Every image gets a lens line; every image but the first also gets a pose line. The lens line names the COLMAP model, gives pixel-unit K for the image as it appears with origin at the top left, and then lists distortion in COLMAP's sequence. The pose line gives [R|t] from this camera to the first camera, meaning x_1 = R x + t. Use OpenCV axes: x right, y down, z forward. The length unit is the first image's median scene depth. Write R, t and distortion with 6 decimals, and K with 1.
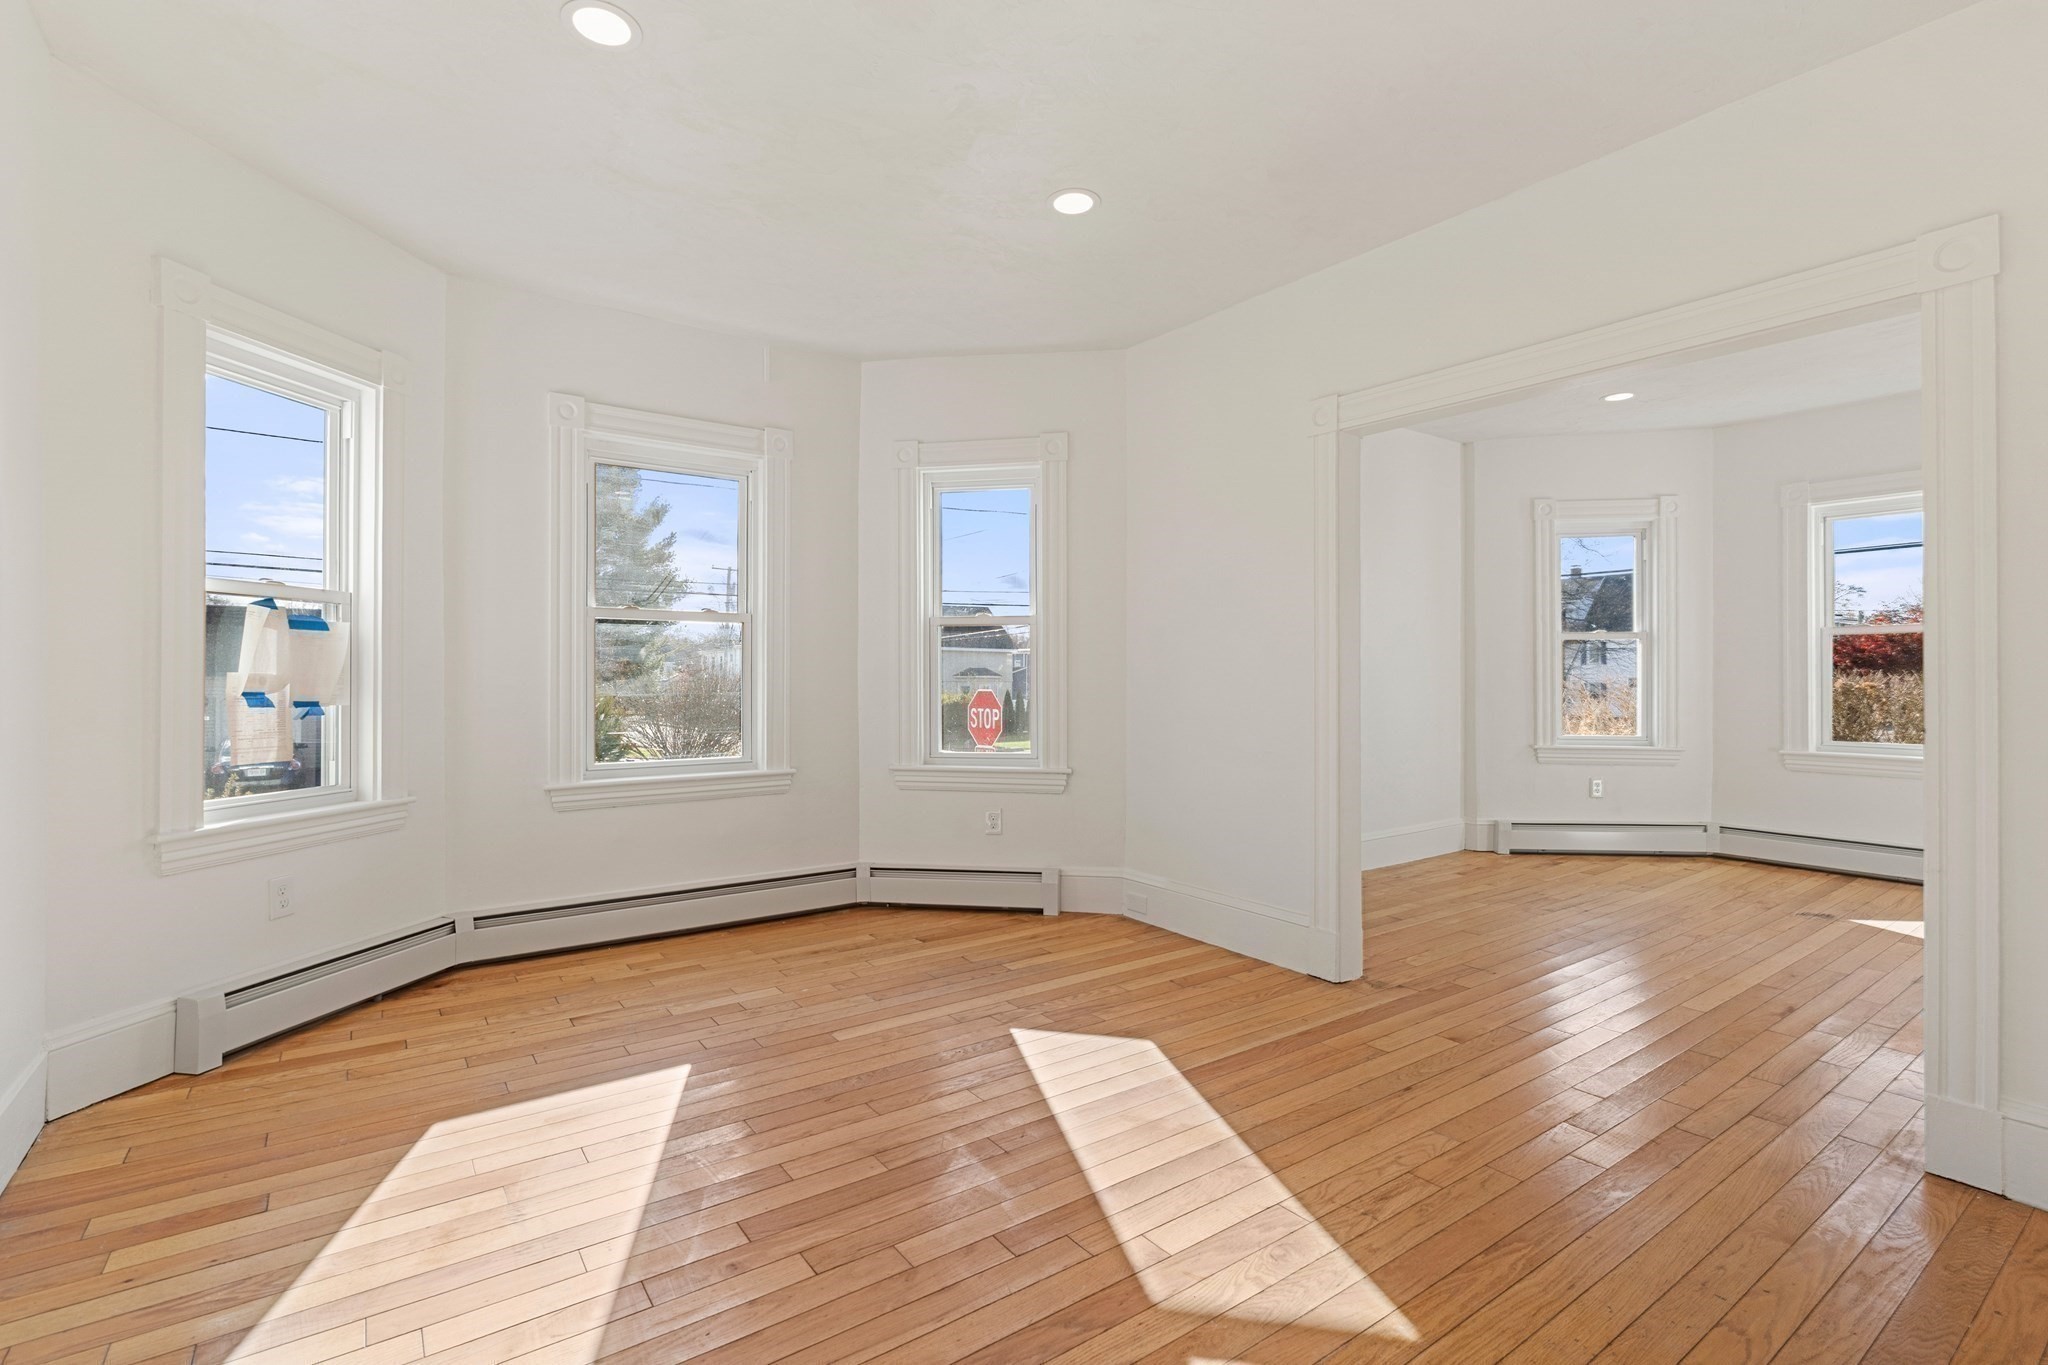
lens RADIAL K [[926.4, 0, 1040.2], [0, 926.4, 680.4], [0, 0, 1]] dist [-0.015177, 0.002596]
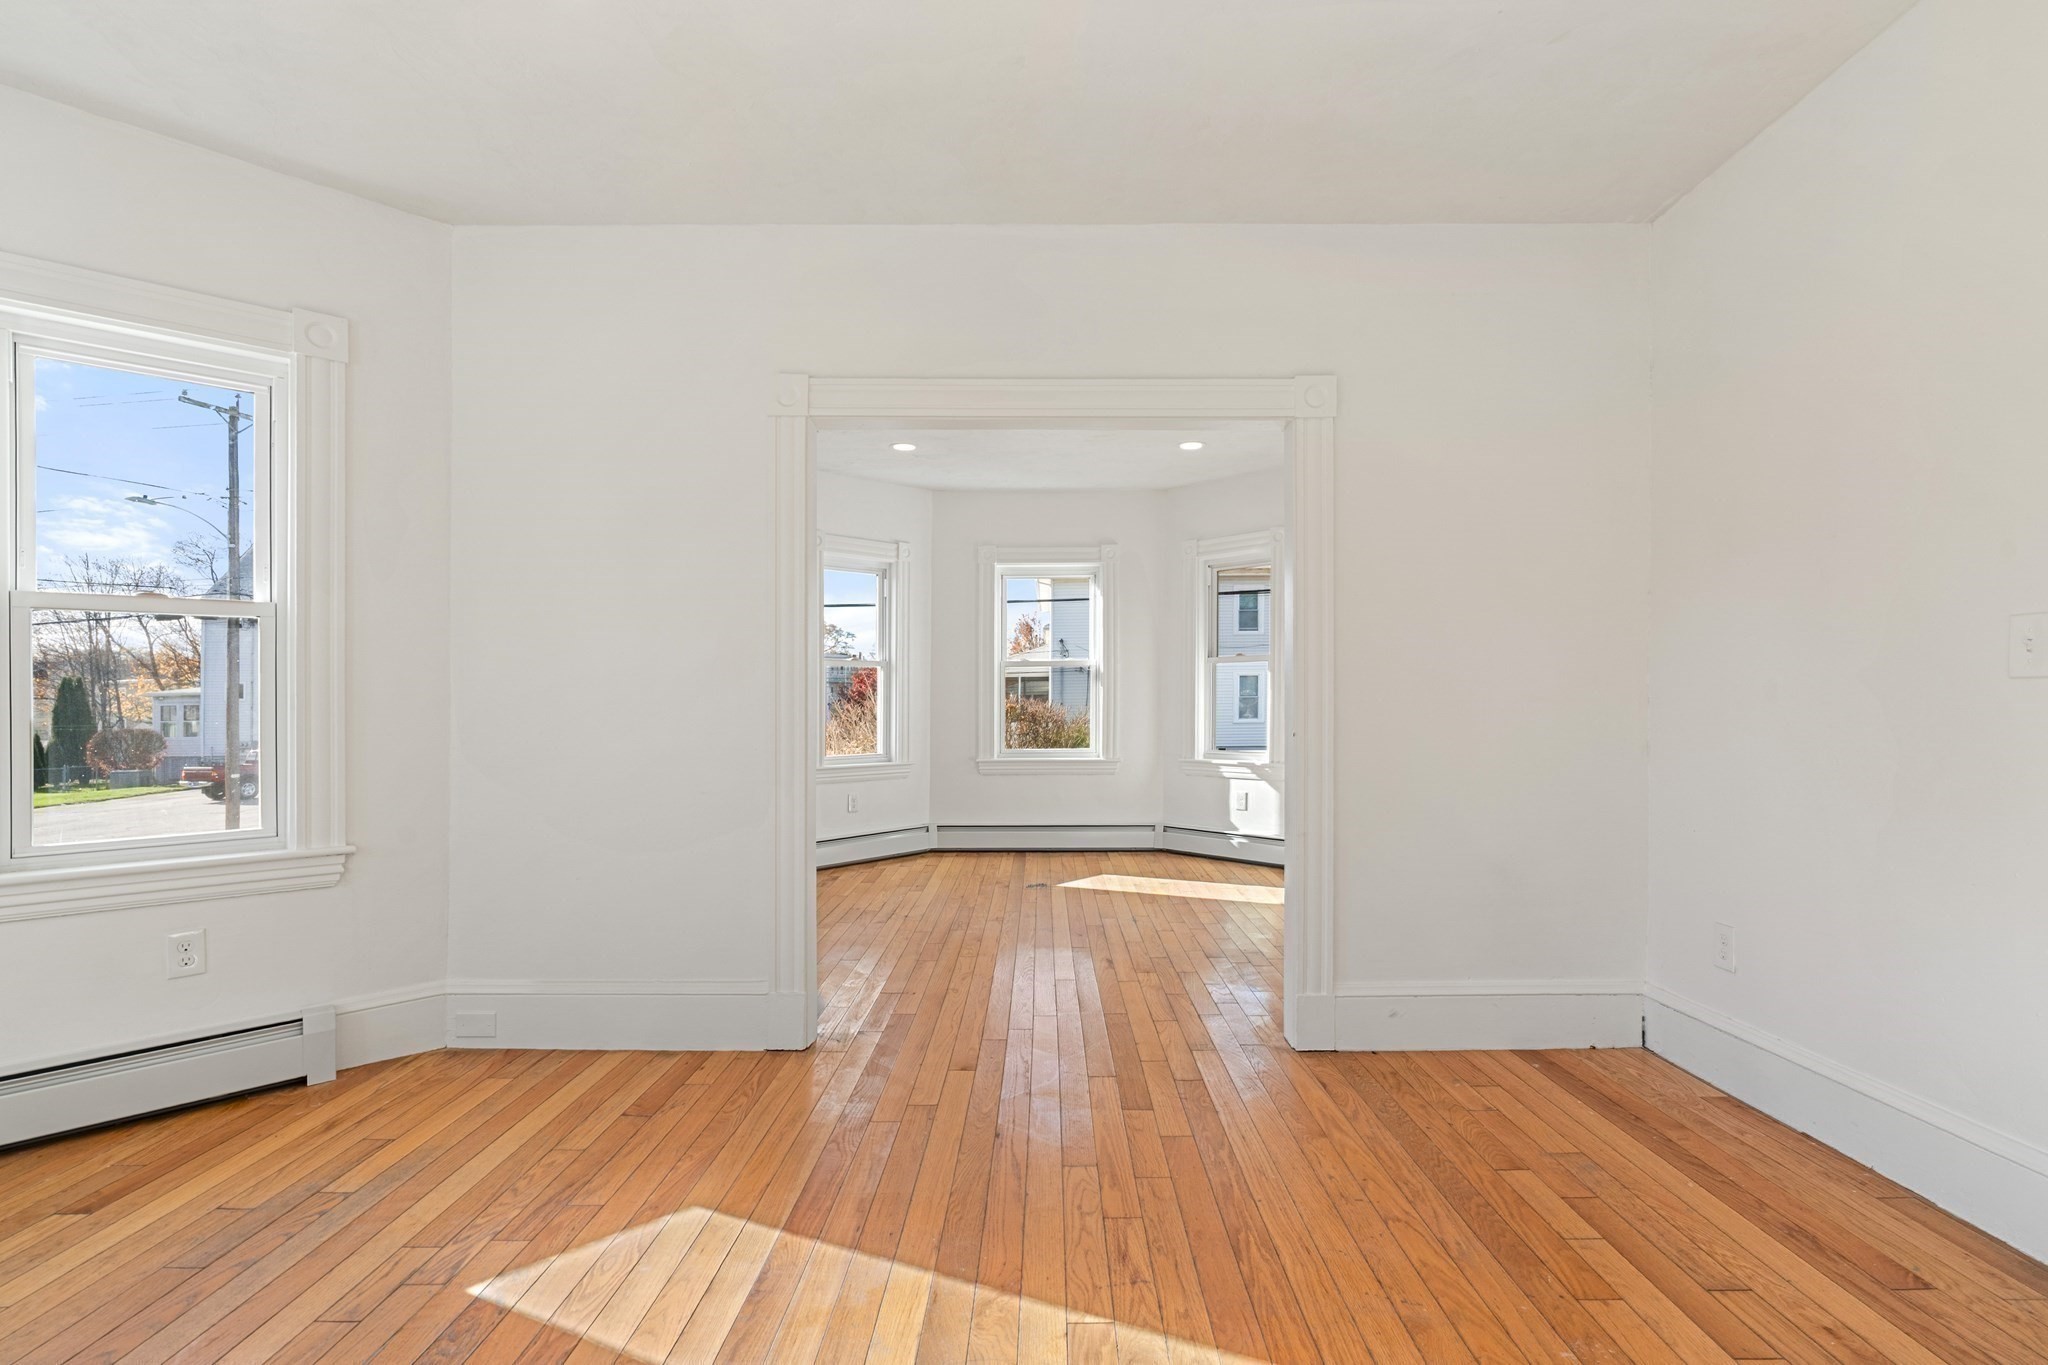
lens RADIAL K [[926.4, 0, 1023.8], [0, 926.4, 706.4], [0, 0, 1]] dist [-0.015177, 0.002596]
pose [[0.597352, -0.008866, 0.801930, -0.228915], [0.010718, 0.999938, 0.003072, 0.002556], [-0.801908, 0.006760, 0.597409, 0.281012]]
